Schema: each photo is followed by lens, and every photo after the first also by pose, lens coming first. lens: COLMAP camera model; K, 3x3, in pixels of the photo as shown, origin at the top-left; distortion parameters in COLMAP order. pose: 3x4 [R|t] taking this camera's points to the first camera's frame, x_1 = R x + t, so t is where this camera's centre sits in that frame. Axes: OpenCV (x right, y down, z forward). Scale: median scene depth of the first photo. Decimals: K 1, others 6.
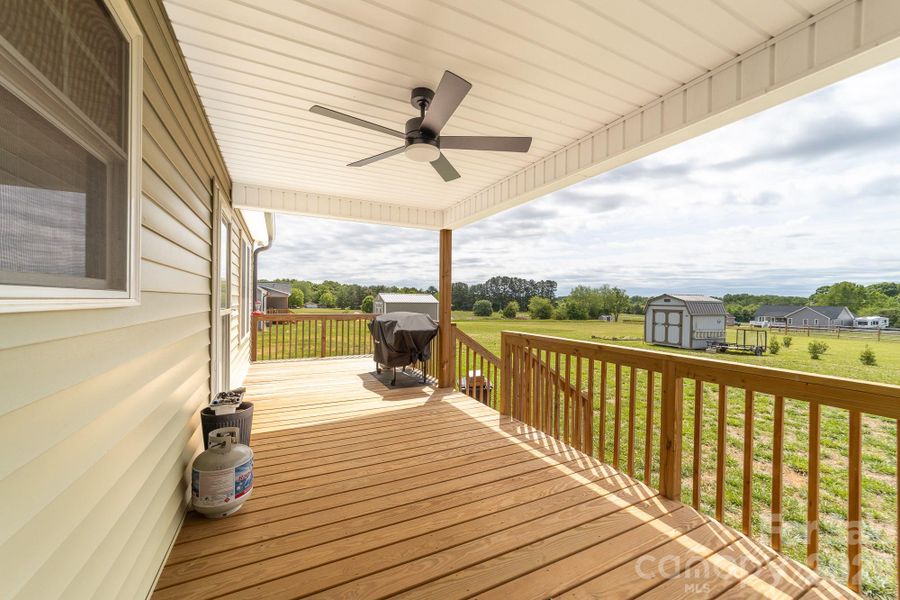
lens RADIAL K [[354.6, 0, 452.1], [0, 354.6, 298.4], [0, 0, 1]] dist [-0.007431, 0.000359]
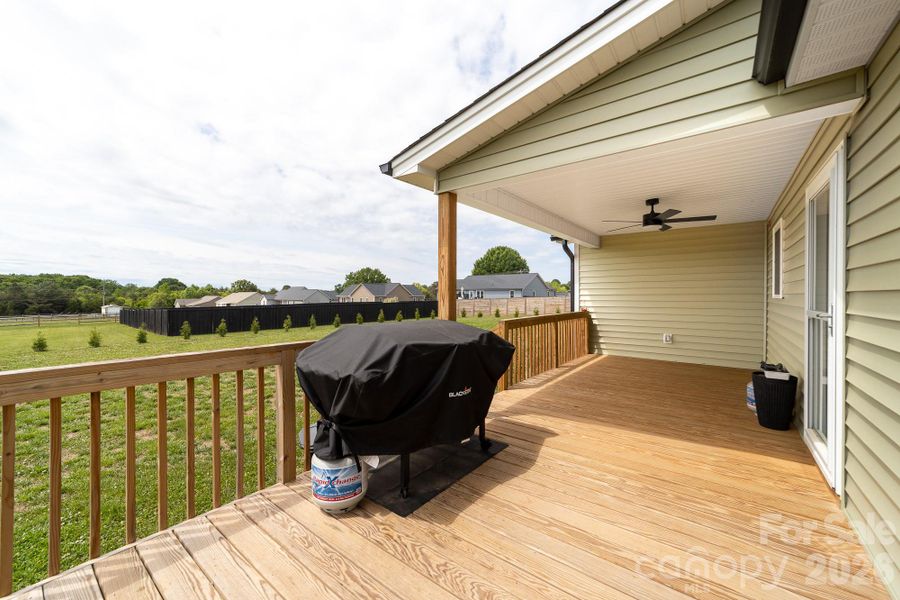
lens RADIAL K [[354.6, 0, 452.1], [0, 354.6, 298.4], [0, 0, 1]] dist [-0.007431, 0.000359]
pose [[-0.435653, -0.023177, 0.899816, -0.680424], [-0.013727, 0.999723, 0.019104, 0.017442], [-0.900010, -0.004029, -0.435851, 1.423006]]
